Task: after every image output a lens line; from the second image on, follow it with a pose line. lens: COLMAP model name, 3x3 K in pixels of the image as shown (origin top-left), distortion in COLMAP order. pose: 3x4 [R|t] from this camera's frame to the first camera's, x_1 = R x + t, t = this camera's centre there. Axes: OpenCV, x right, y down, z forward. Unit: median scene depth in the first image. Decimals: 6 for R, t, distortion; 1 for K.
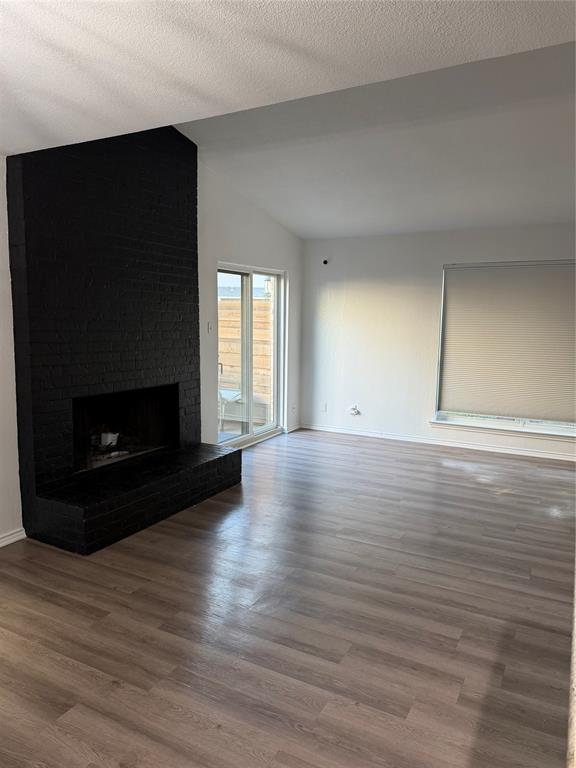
lens RADIAL K [[542.2, 0, 288.0], [0, 542.2, 384.0], [0, 0, 1]] dist [0.070887, -0.092125]
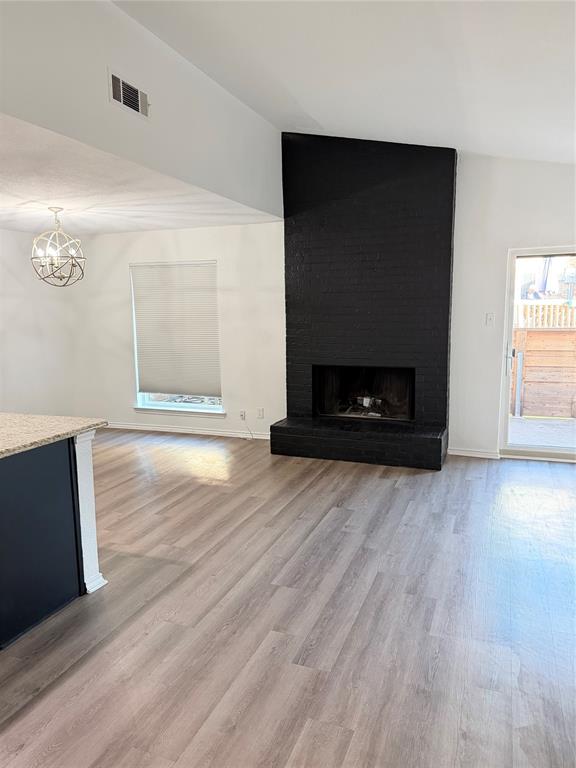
lens RADIAL K [[542.2, 0, 288.0], [0, 542.2, 384.0], [0, 0, 1]] dist [0.070887, -0.092125]
pose [[0.117808, 0.129843, -0.984511, 0.952985], [-0.110132, 0.987007, 0.116993, -0.076162], [0.986910, 0.094643, 0.130578, 0.617247]]
